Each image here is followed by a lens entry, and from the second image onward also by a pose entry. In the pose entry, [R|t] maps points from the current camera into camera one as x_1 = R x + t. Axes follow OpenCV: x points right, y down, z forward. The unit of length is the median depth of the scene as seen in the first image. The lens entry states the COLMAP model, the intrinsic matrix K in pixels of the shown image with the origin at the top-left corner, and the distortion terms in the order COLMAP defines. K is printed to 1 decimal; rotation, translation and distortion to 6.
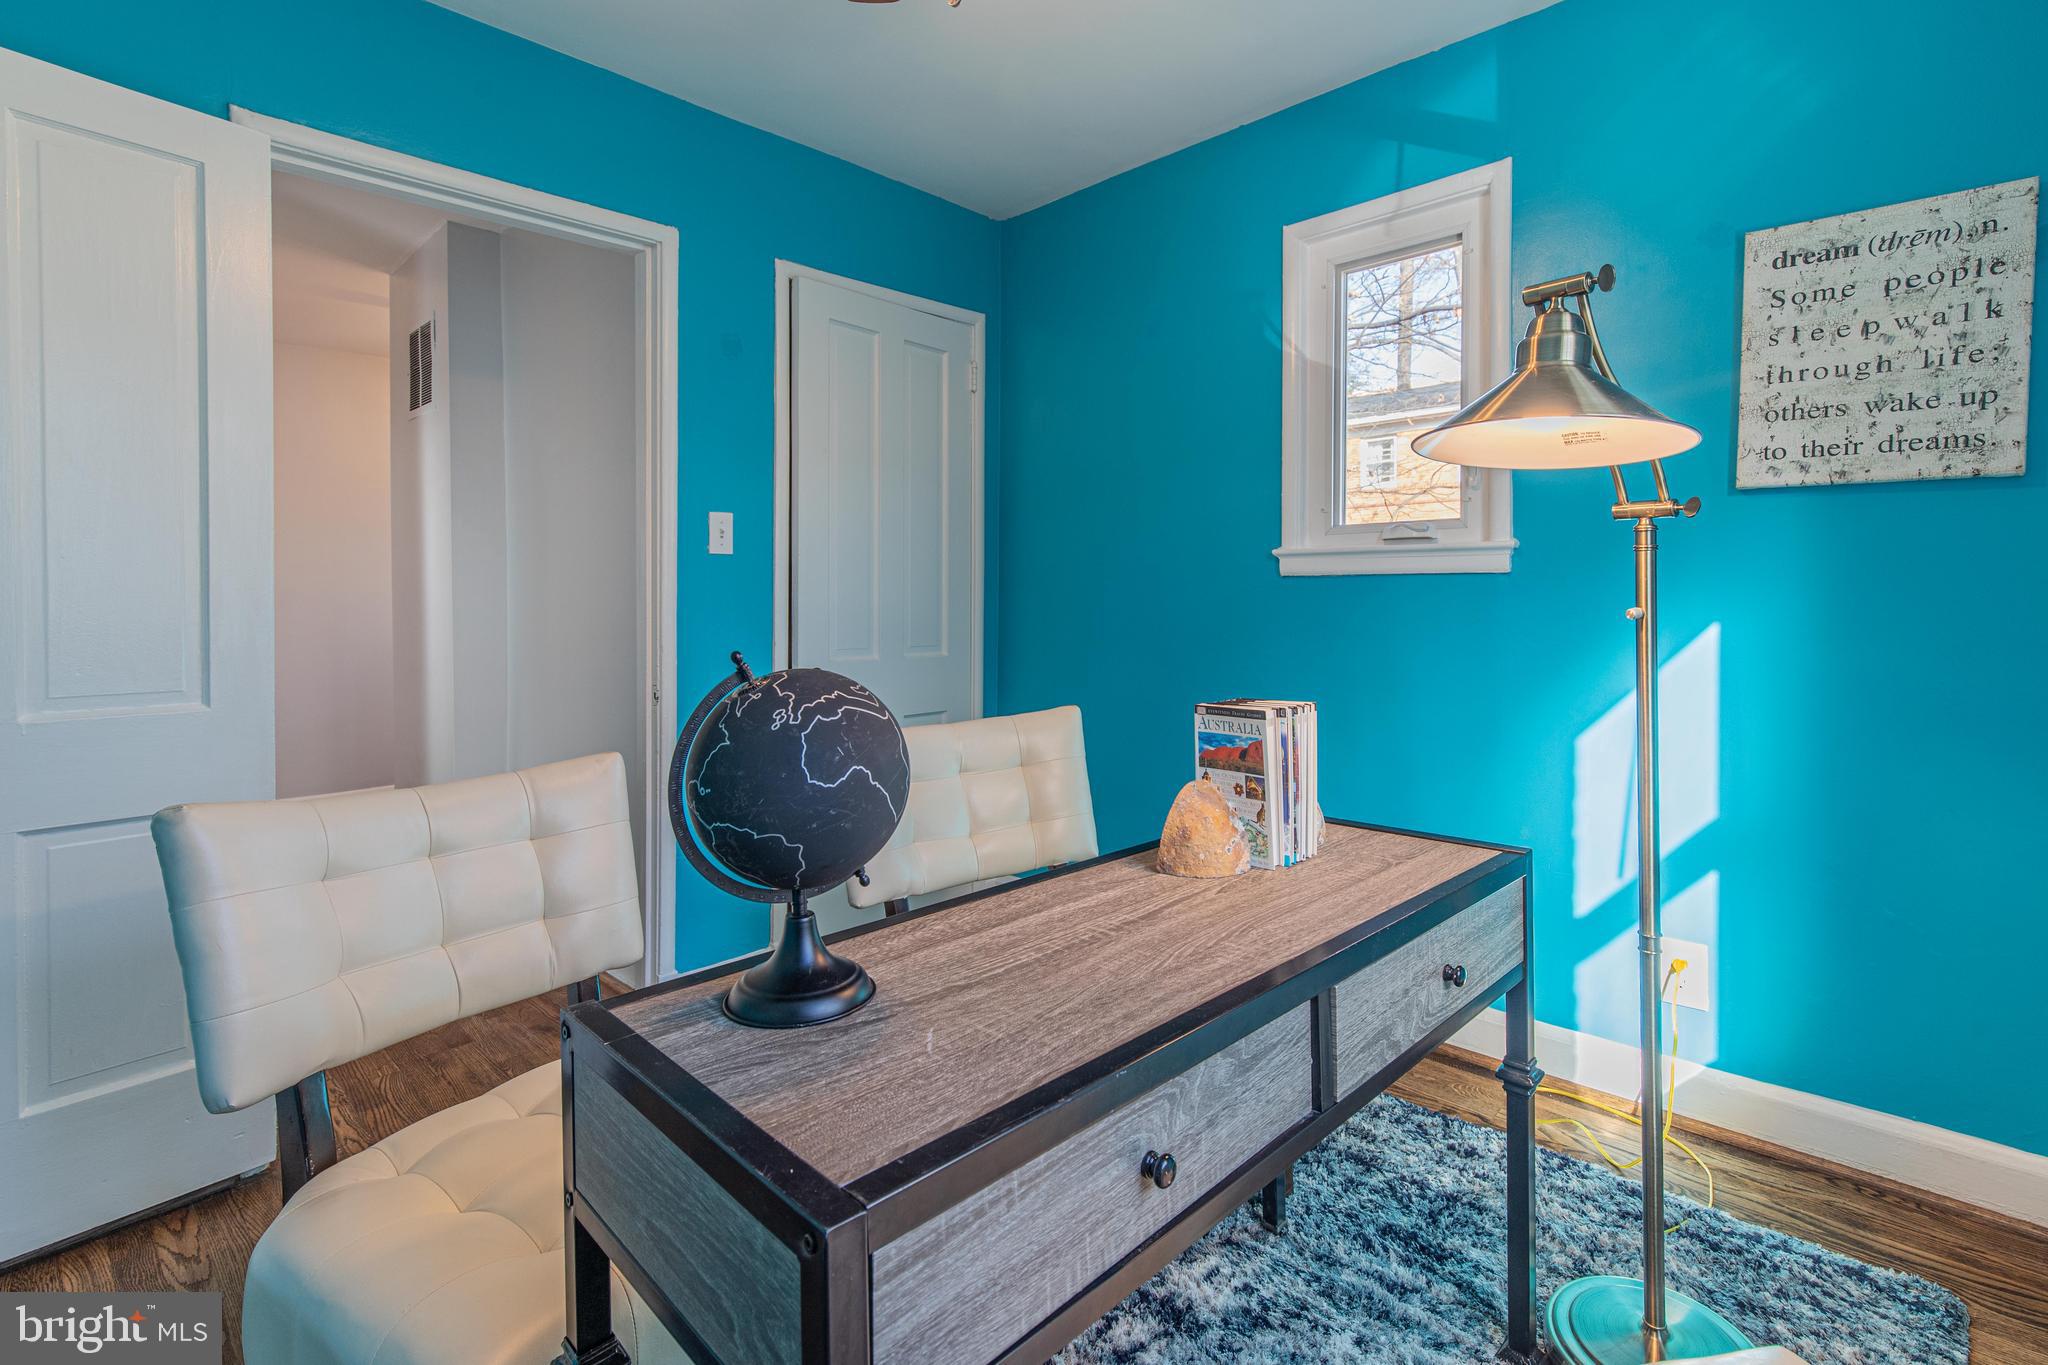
lens RADIAL K [[960.1, 0, 1009.3], [0, 960.1, 604.4], [0, 0, 1]] dist [0.004587, -0.002030]
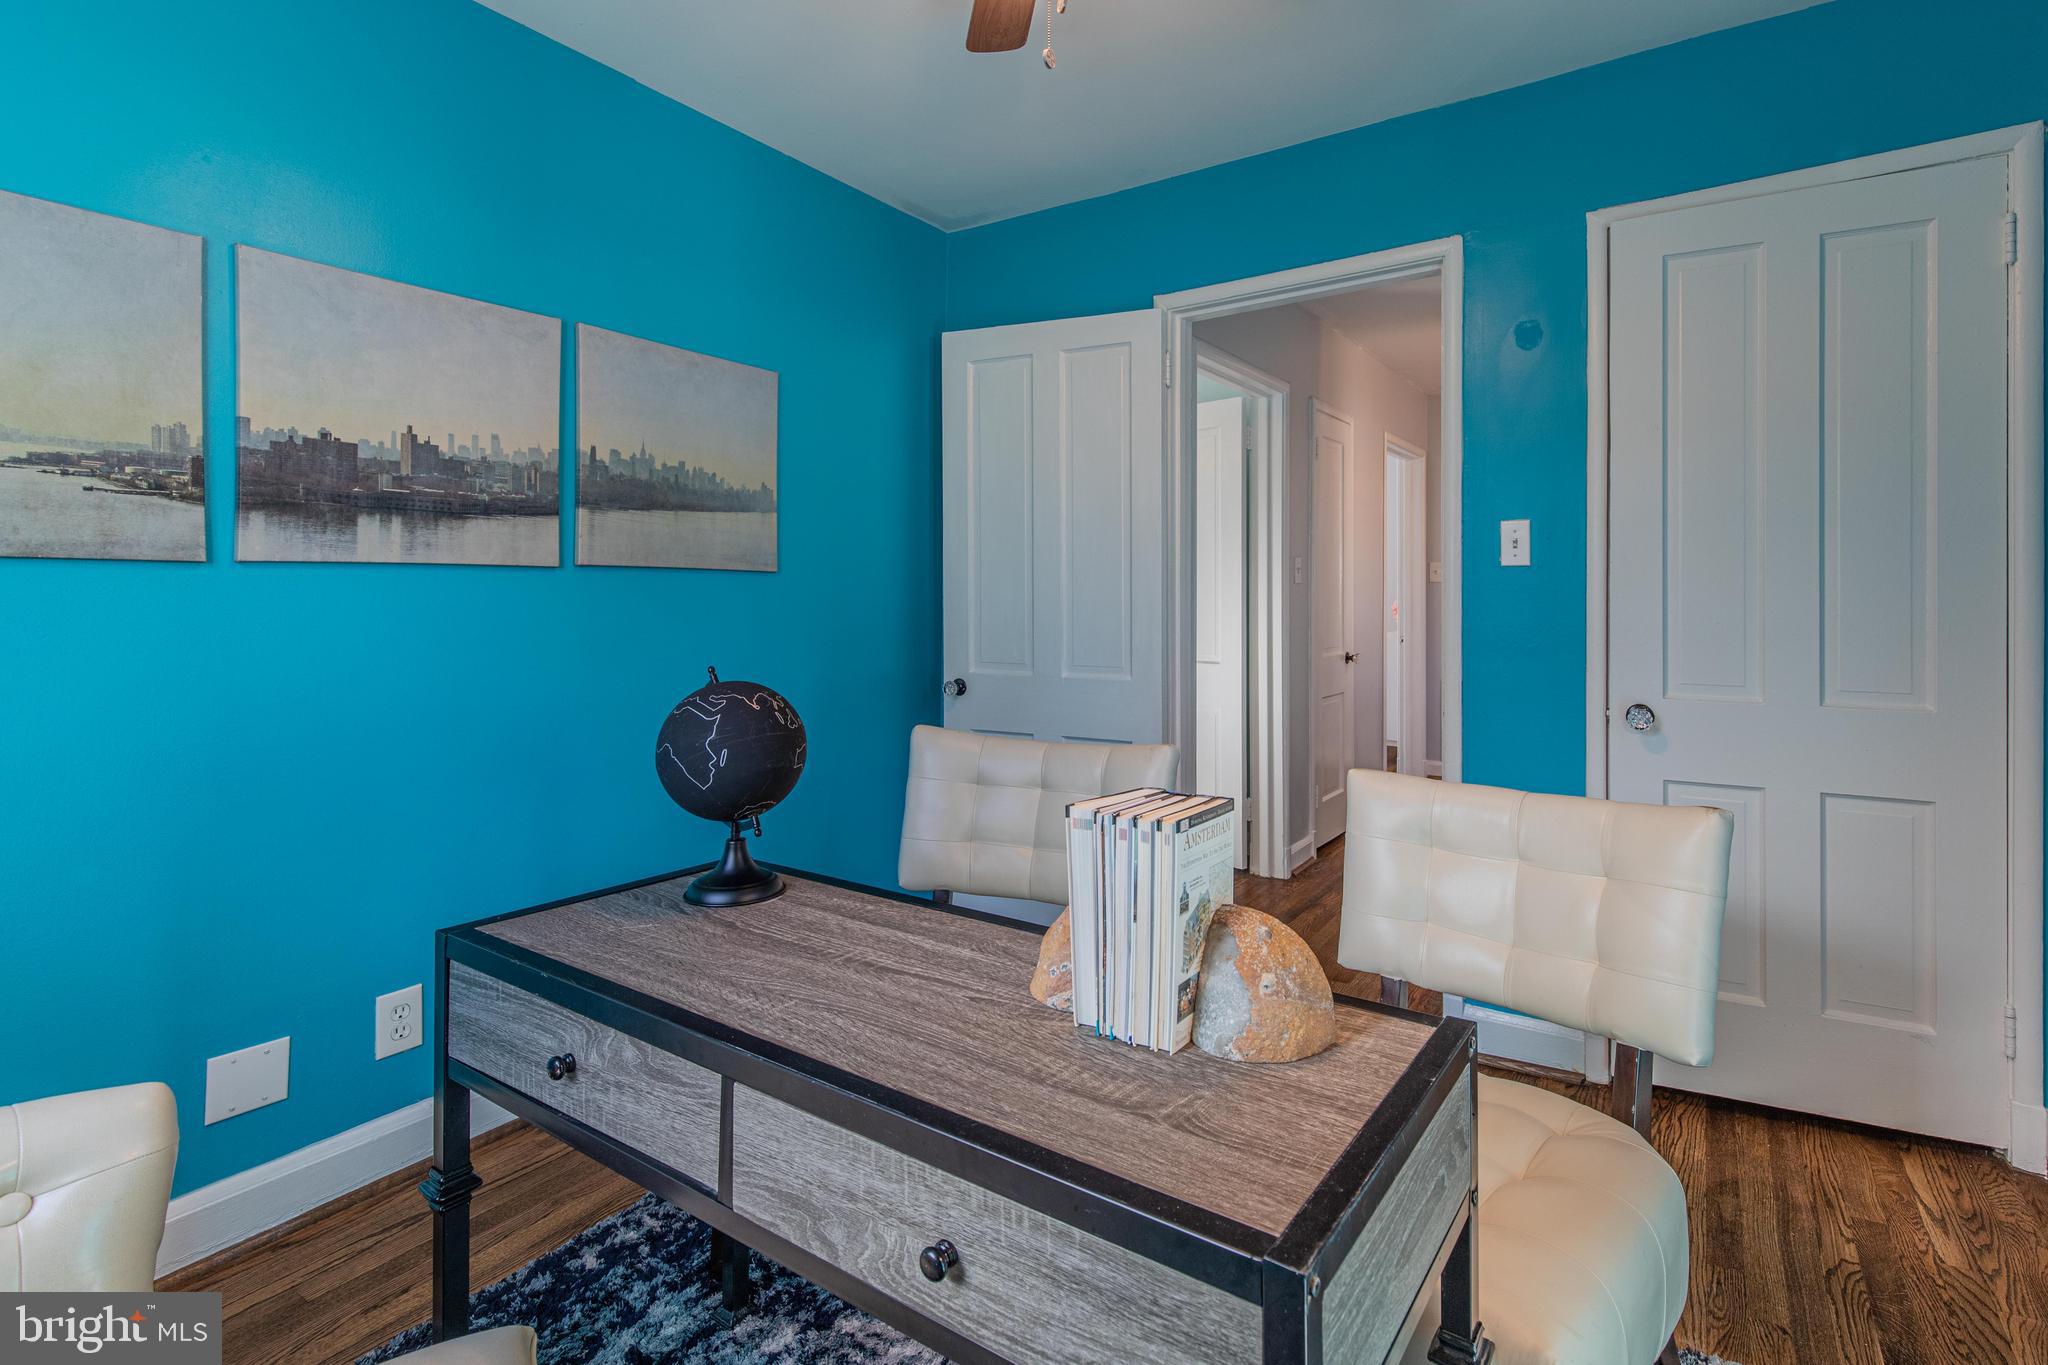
lens RADIAL K [[960.1, 0, 1139.5], [0, 960.1, 580.8], [0, 0, 1]] dist [0.004587, -0.002030]
pose [[0.239308, -0.007799, -0.970912, 1.284744], [-0.002571, 0.999959, -0.008666, -0.074618], [0.970940, 0.004570, 0.239278, 1.113447]]
